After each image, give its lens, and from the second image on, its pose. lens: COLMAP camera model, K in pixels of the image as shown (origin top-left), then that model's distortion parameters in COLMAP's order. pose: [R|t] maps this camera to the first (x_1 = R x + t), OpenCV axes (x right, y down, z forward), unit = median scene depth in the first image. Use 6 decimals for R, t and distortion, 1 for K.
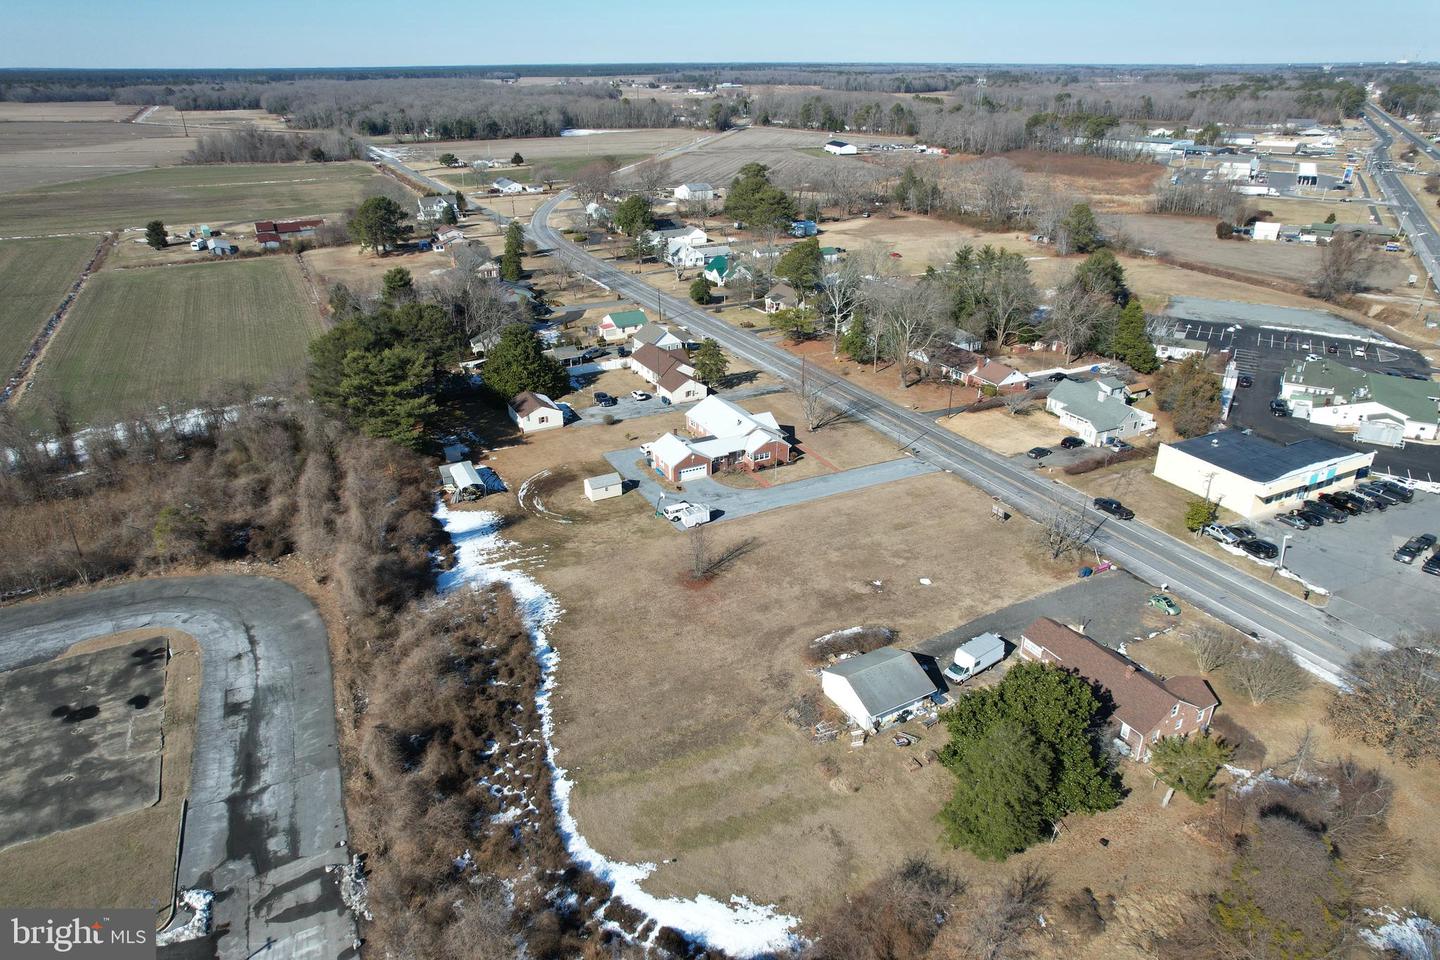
lens RADIAL K [[918.0, 0, 715.8], [0, 918.0, 486.6], [0, 0, 1]] dist [-0.076278, 0.068659]
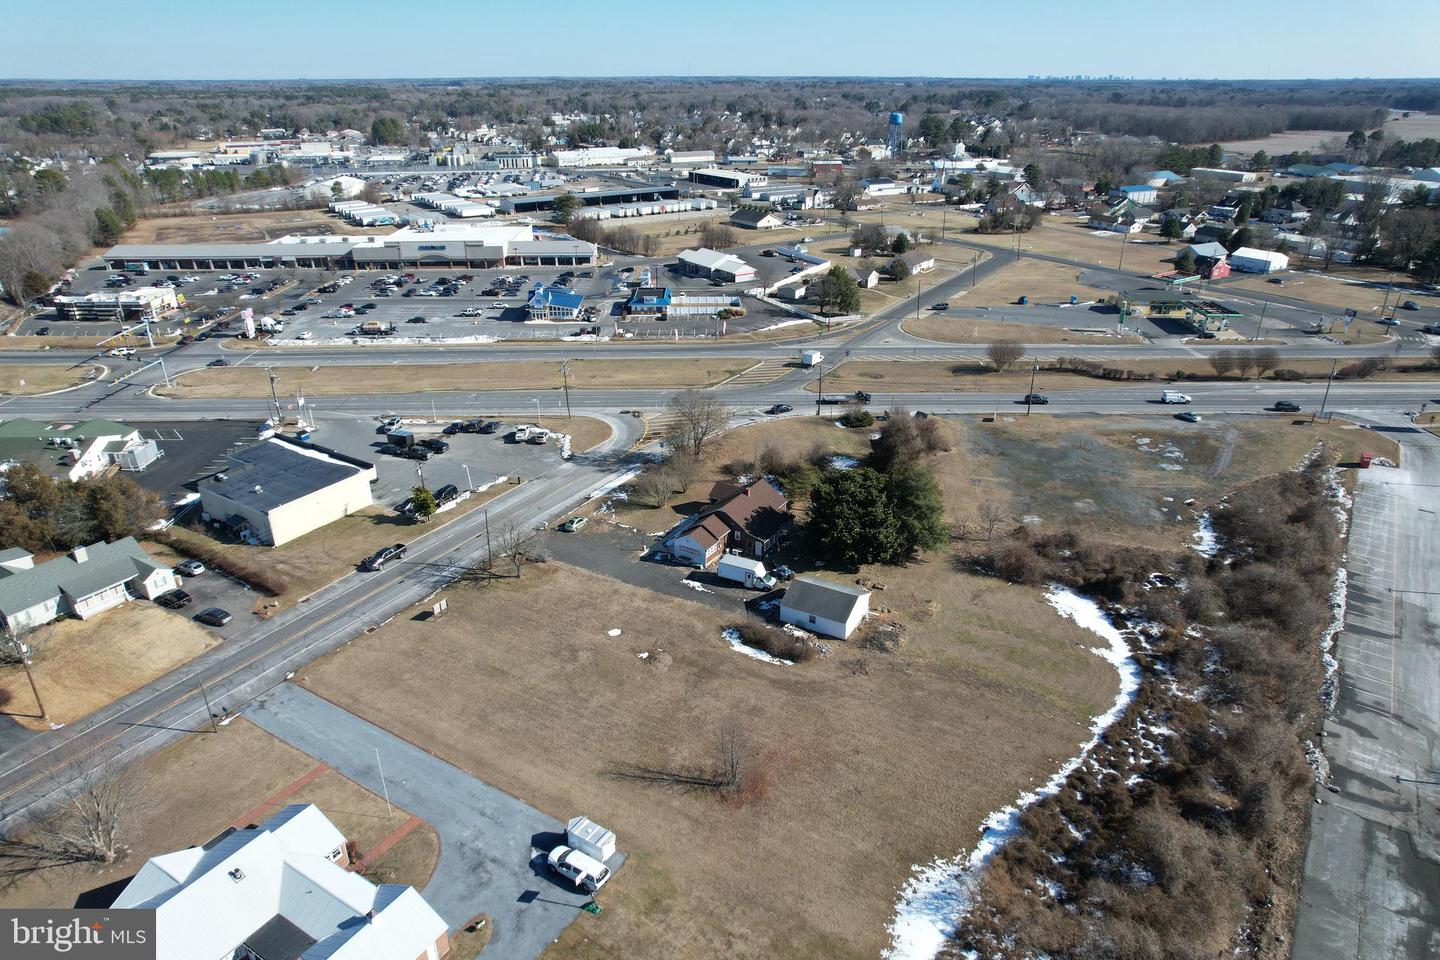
lens RADIAL K [[918.0, 0, 715.8], [0, 918.0, 486.6], [0, 0, 1]] dist [-0.076278, 0.068659]
pose [[-0.513016, -0.352896, 0.782483, -0.520740], [0.368524, 0.732746, 0.572078, -0.521236], [-0.775245, 0.581848, -0.245860, 1.109719]]
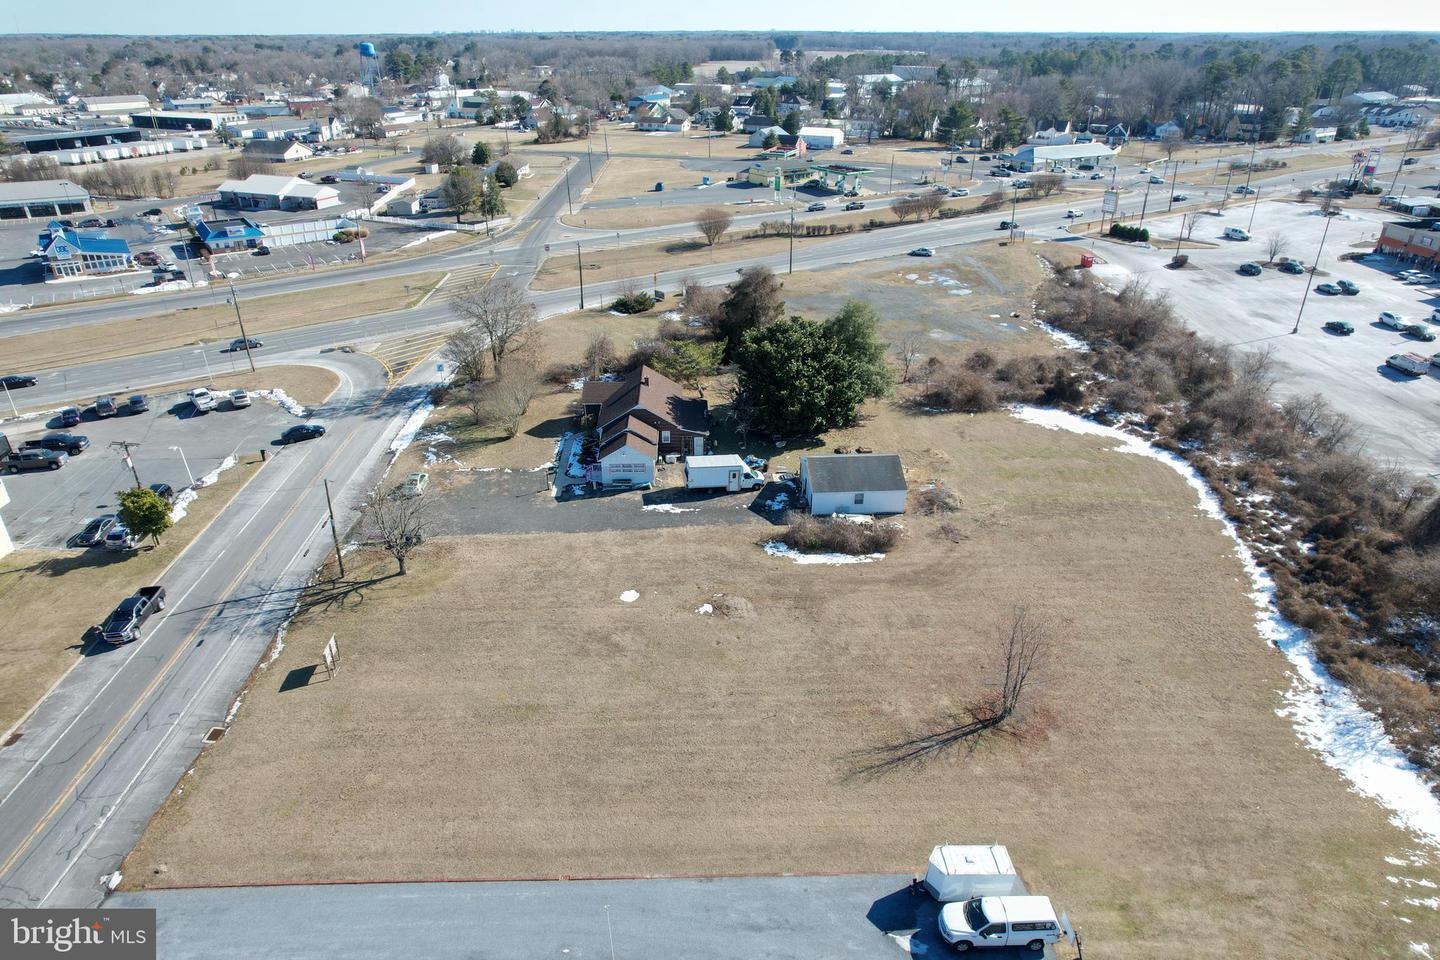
lens RADIAL K [[923.9, 0, 715.7], [0, 923.9, 479.8], [0, 0, 1]] dist [-0.080853, 0.076514]
pose [[-0.899575, -0.188734, 0.393884, -0.050621], [0.191458, 0.640160, 0.744002, -0.407160], [-0.392567, 0.744698, -0.539737, 1.305332]]
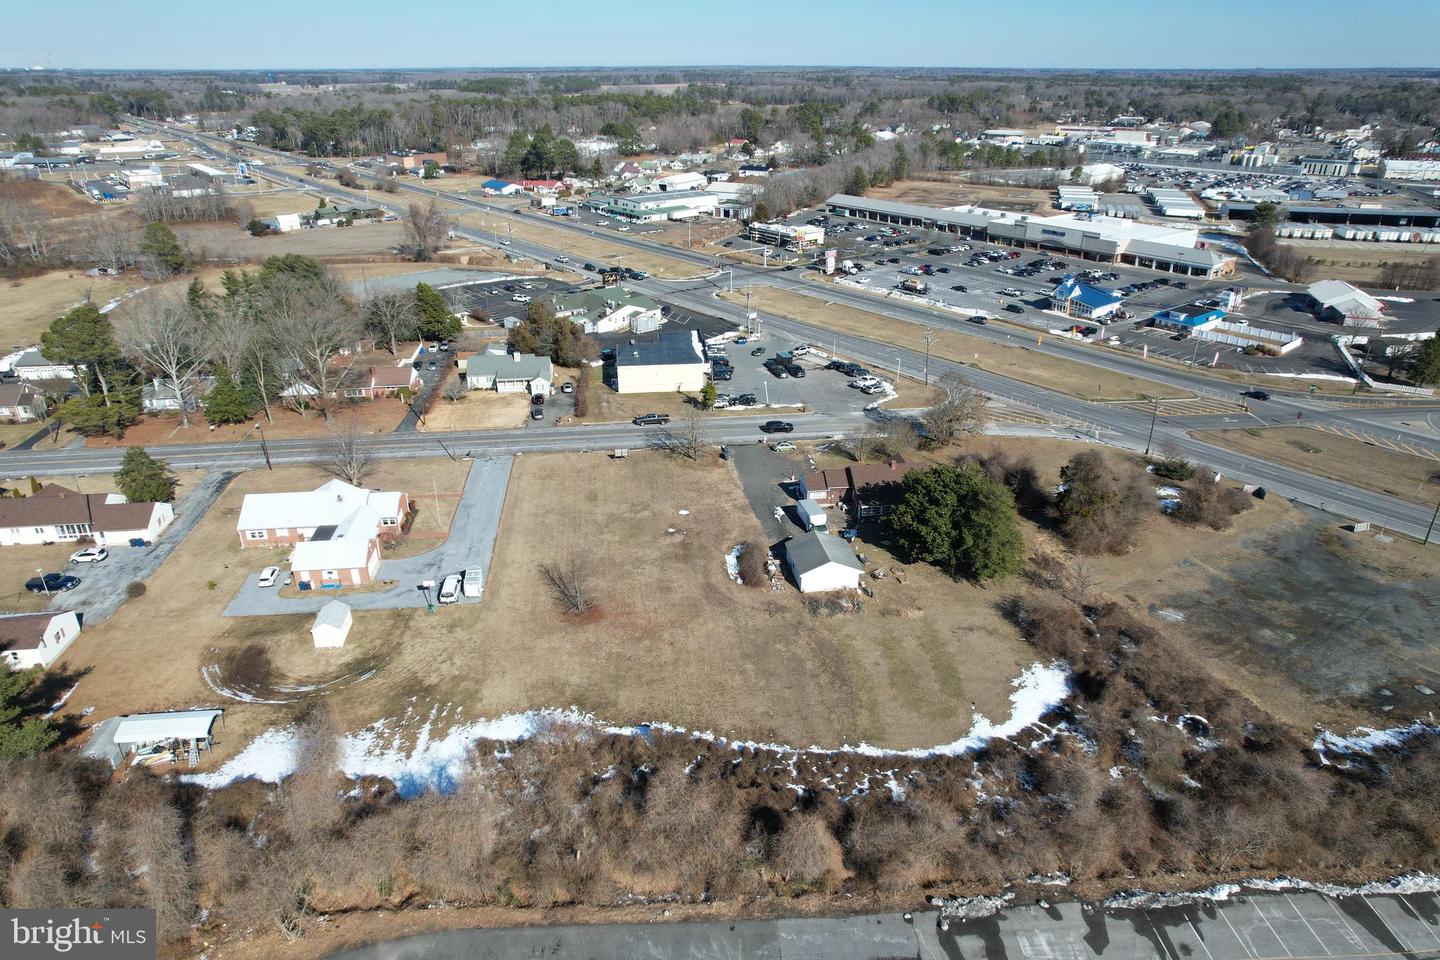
lens RADIAL K [[923.9, 0, 715.7], [0, 923.9, 479.8], [0, 0, 1]] dist [-0.080853, 0.076514]
pose [[0.355254, -0.385868, 0.851411, -0.757171], [0.397642, 0.886687, 0.235938, -0.197975], [-0.845976, 0.254738, 0.468436, 0.432812]]
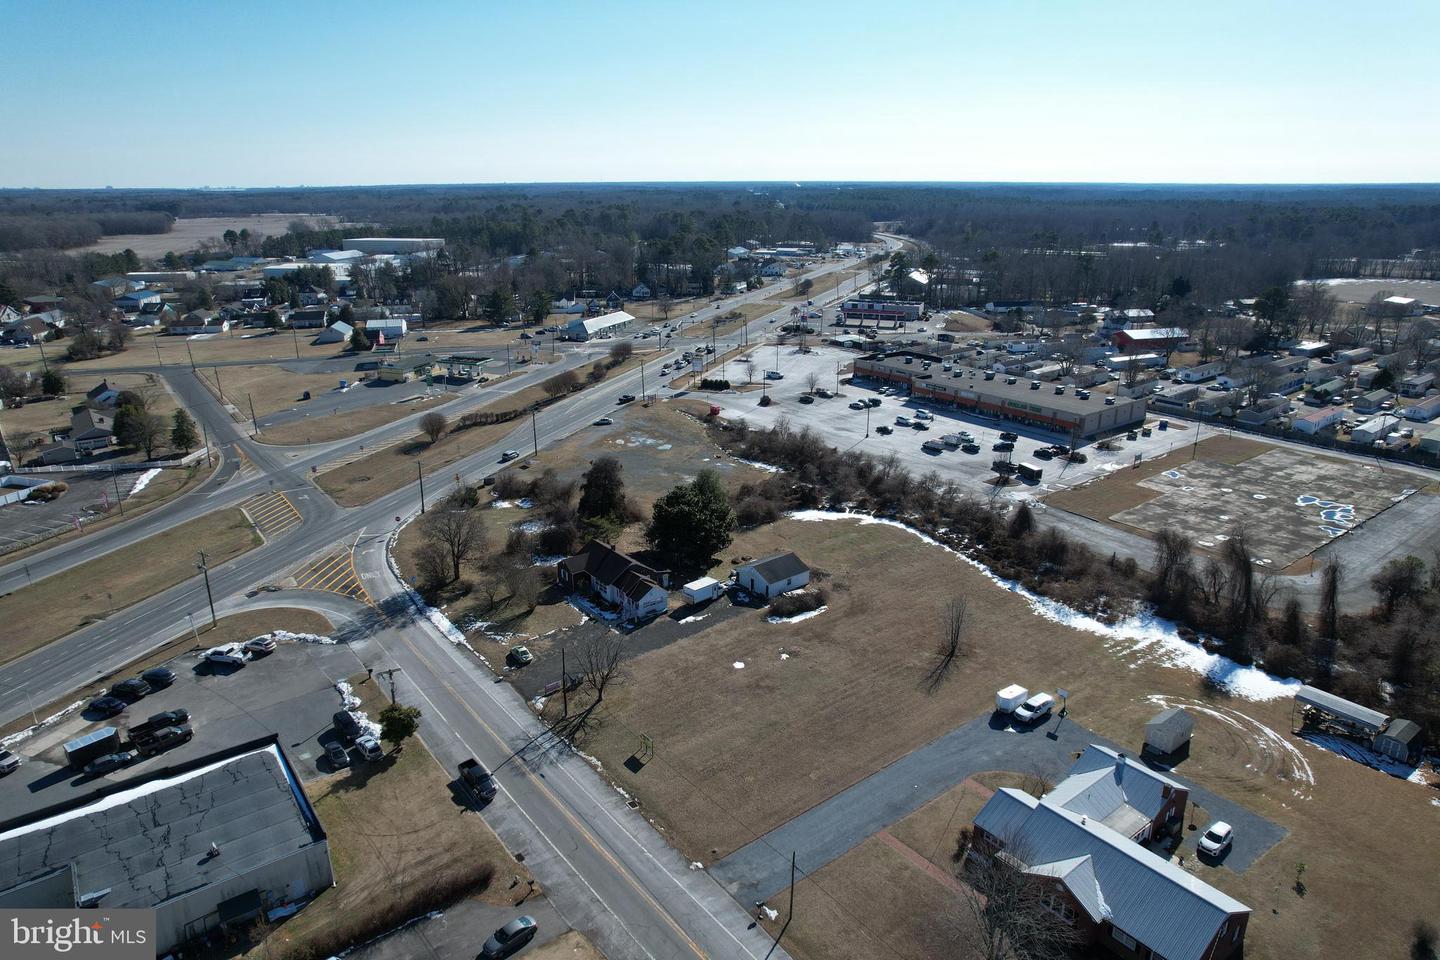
lens RADIAL K [[918.0, 0, 715.8], [0, 918.0, 486.6], [0, 0, 1]] dist [-0.076278, 0.068659]
pose [[-0.984366, 0.063283, -0.164377, 0.425867], [-0.068477, 0.722320, 0.688160, -0.766144], [0.162282, 0.688657, -0.706694, 1.644509]]
